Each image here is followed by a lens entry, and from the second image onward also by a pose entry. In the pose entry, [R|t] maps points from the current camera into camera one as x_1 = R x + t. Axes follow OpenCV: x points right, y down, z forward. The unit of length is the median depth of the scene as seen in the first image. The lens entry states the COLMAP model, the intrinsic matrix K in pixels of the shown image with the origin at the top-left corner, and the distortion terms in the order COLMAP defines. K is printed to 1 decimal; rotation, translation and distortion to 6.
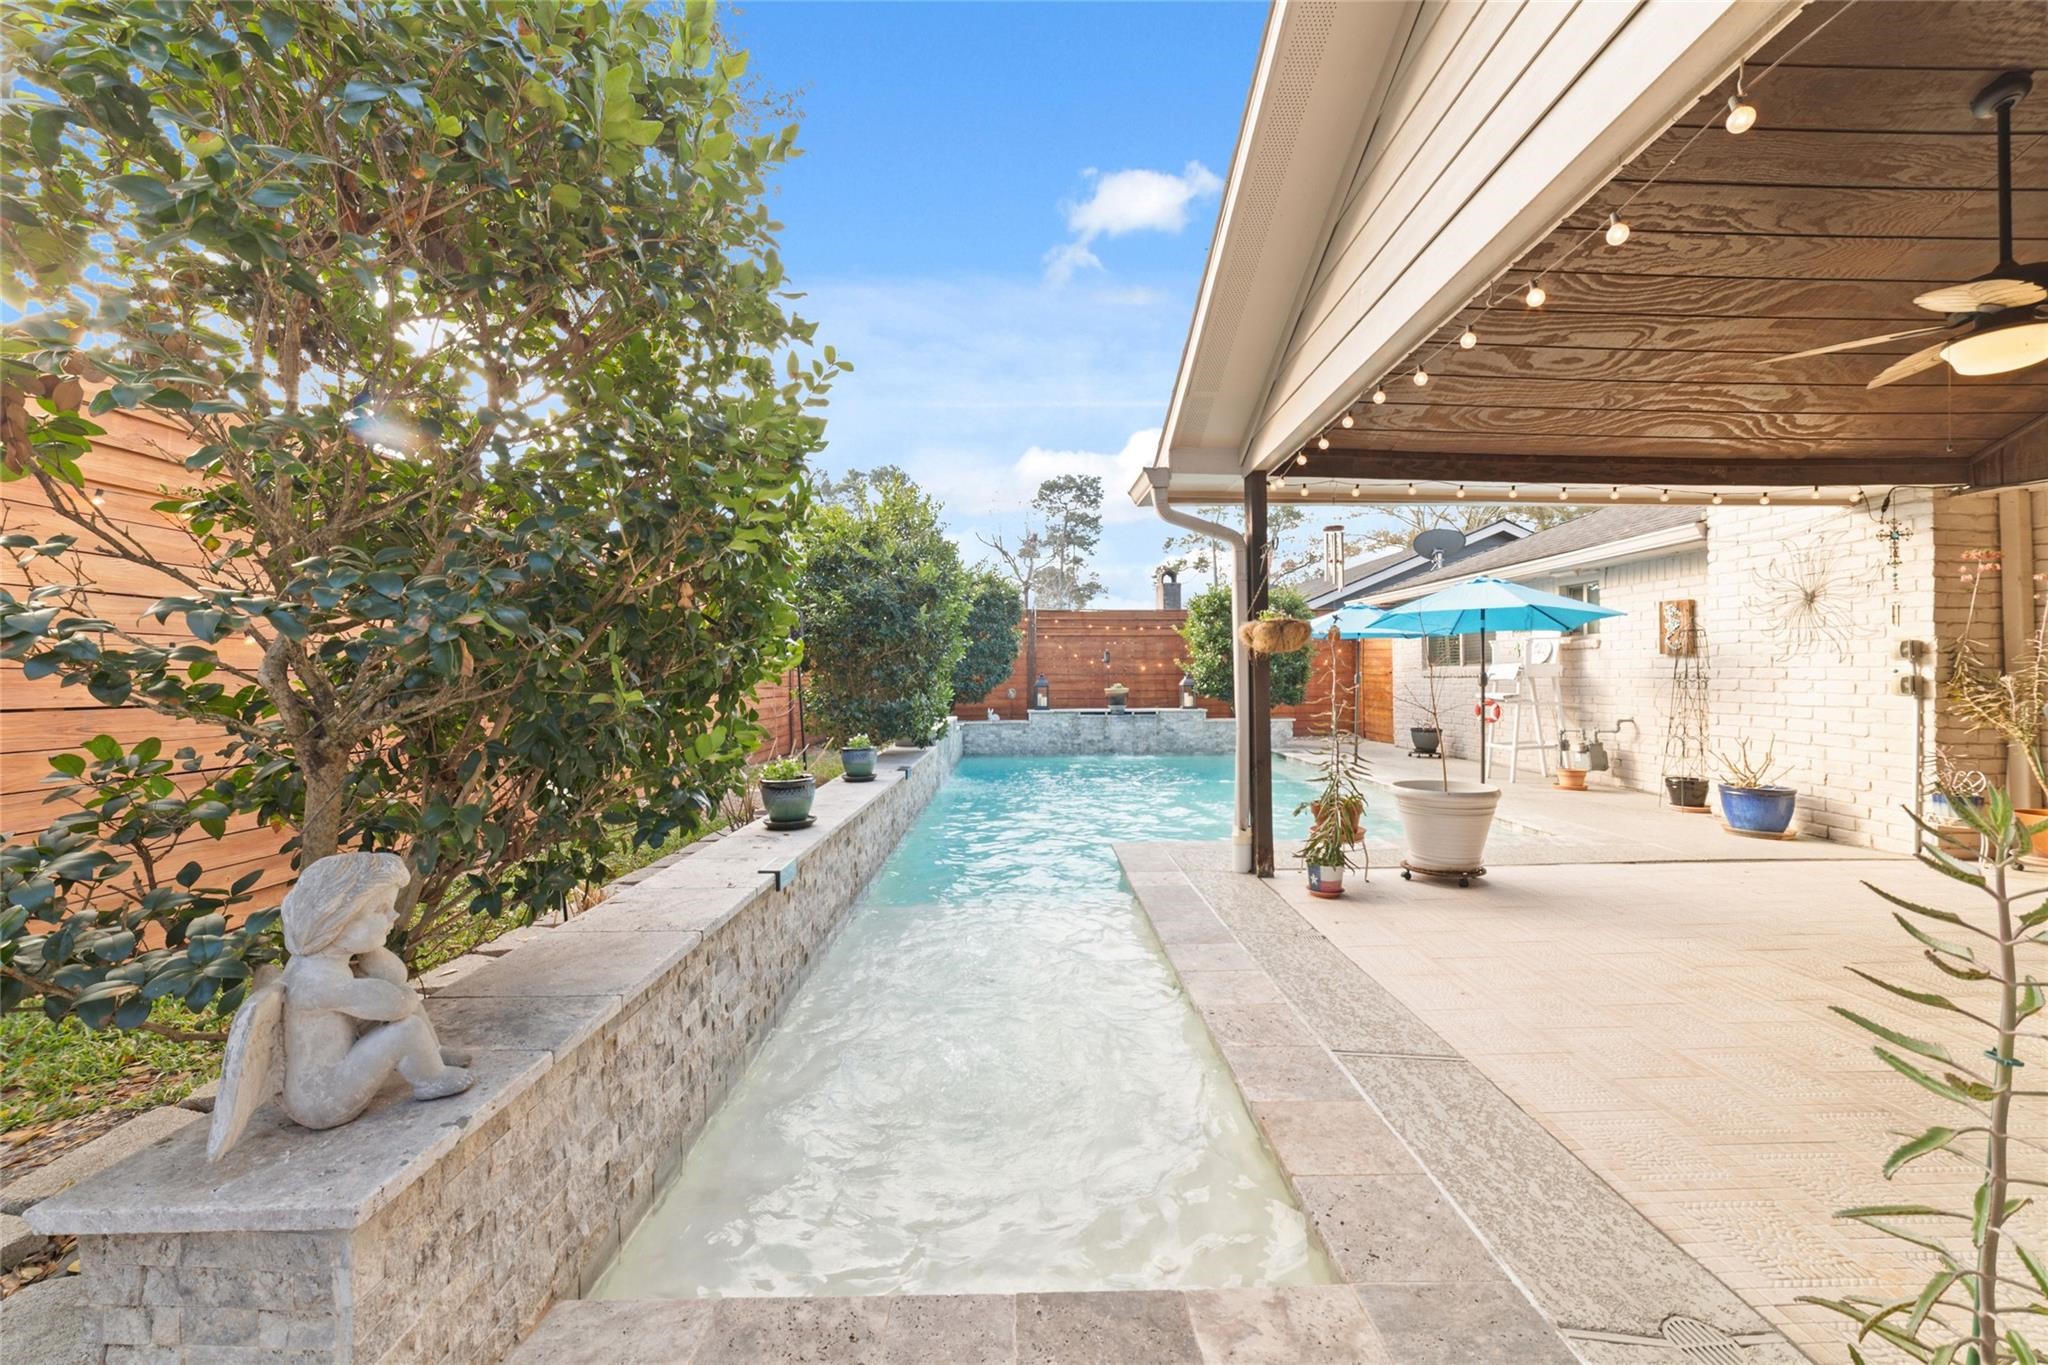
lens RADIAL K [[799.6, 0, 1029.9], [0, 799.6, 653.8], [0, 0, 1]] dist [-0.002397, 0.000016]
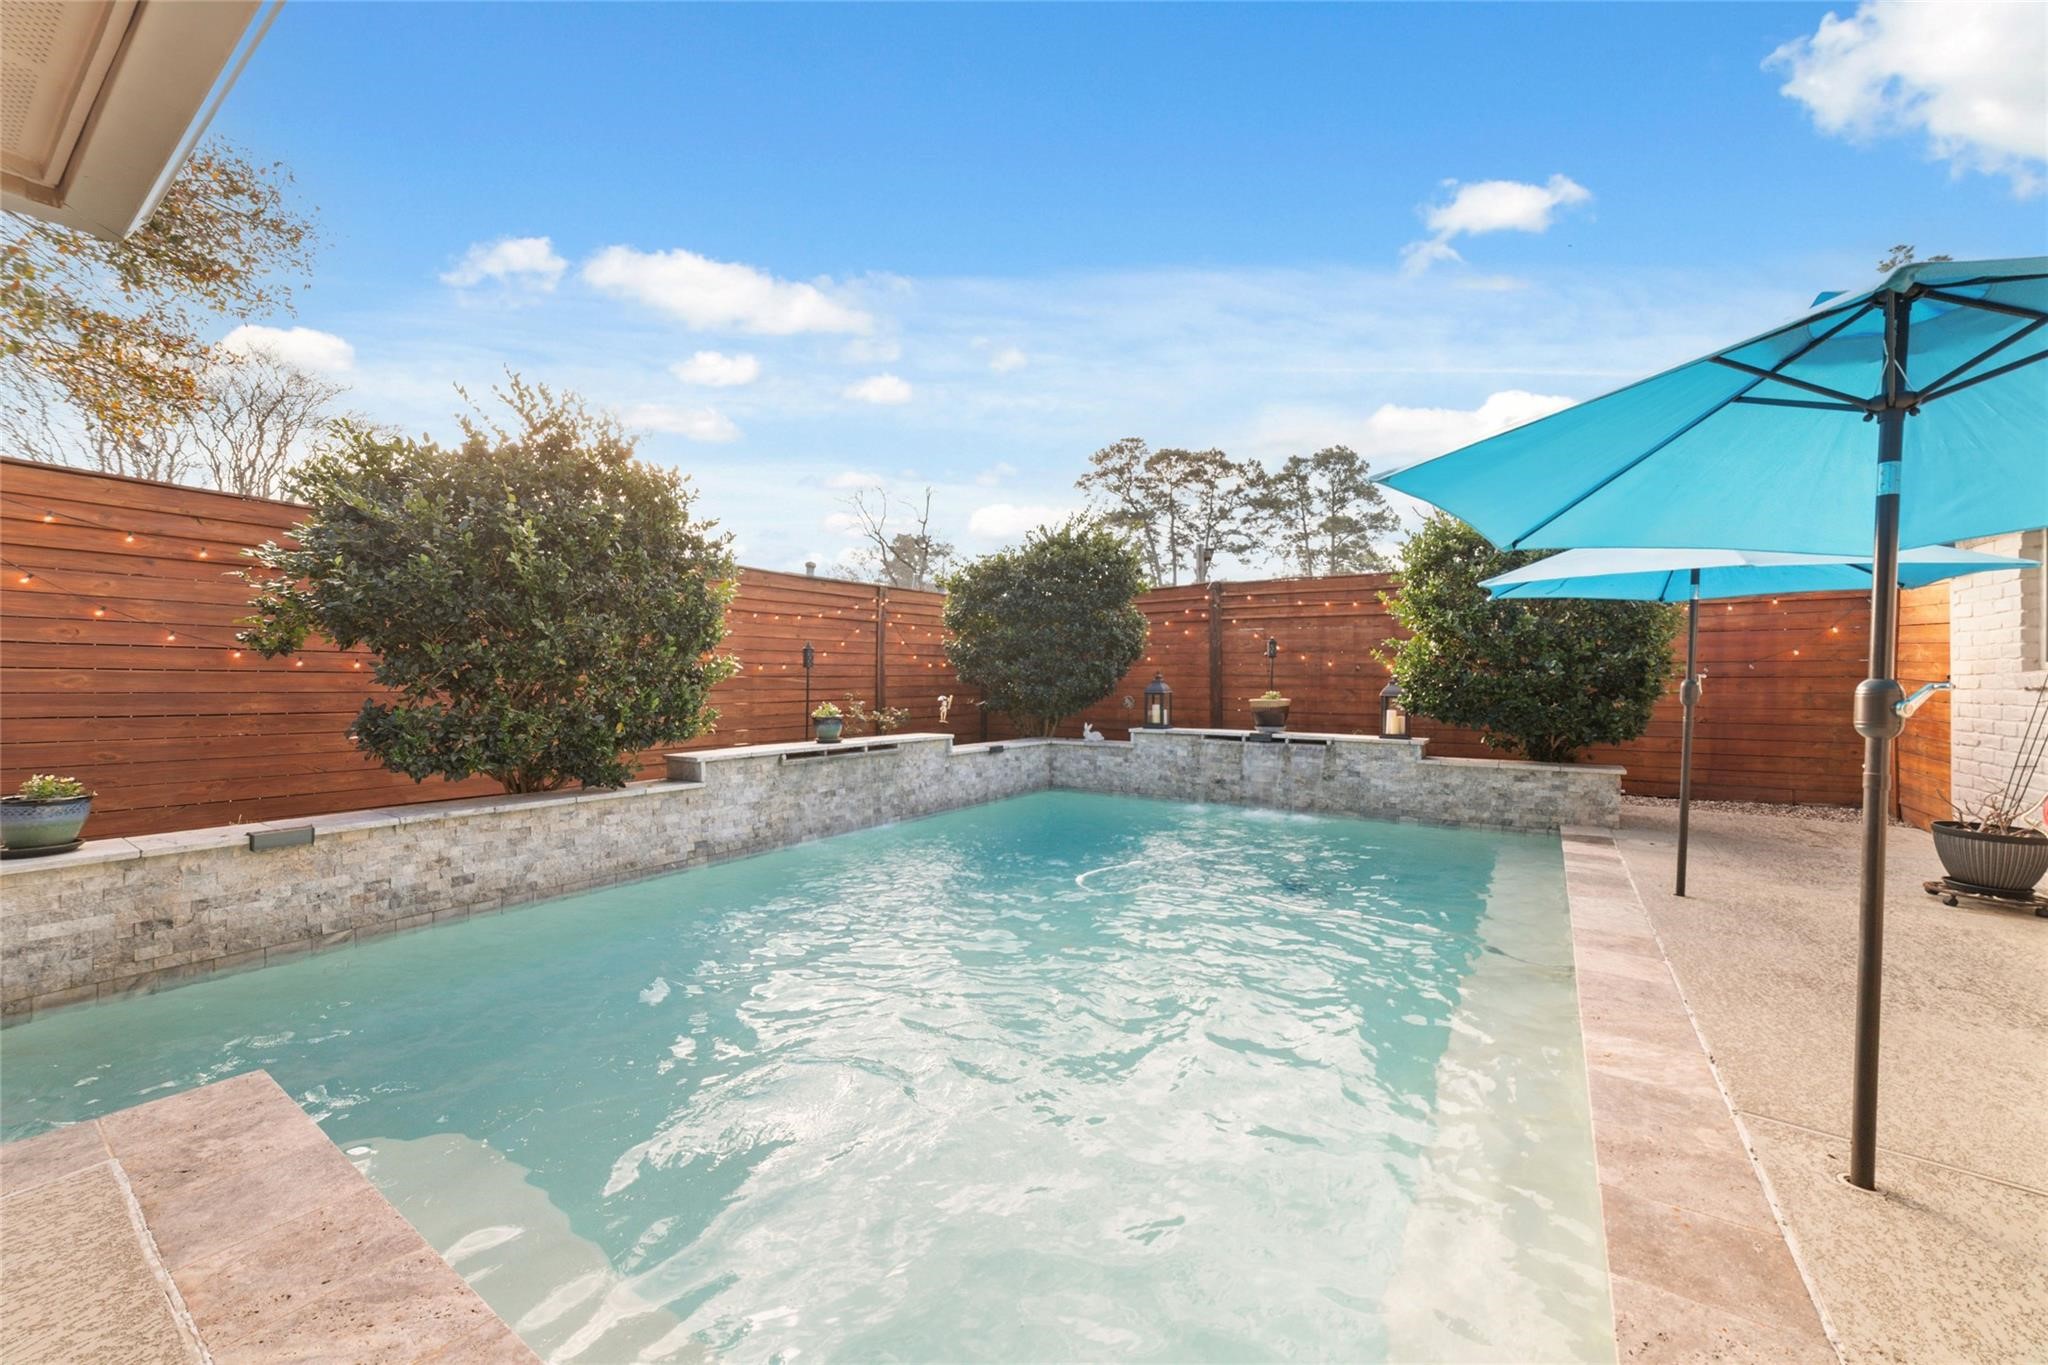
lens RADIAL K [[779.5, 0, 1018.9], [0, 779.5, 658.9], [0, 0, 1]] dist [-0.014886, 0.000084]
pose [[0.818849, -0.006351, -0.573974, 0.426271], [0.011911, 0.999911, 0.005929, 0.009678], [0.573886, -0.011691, 0.818852, 0.576930]]
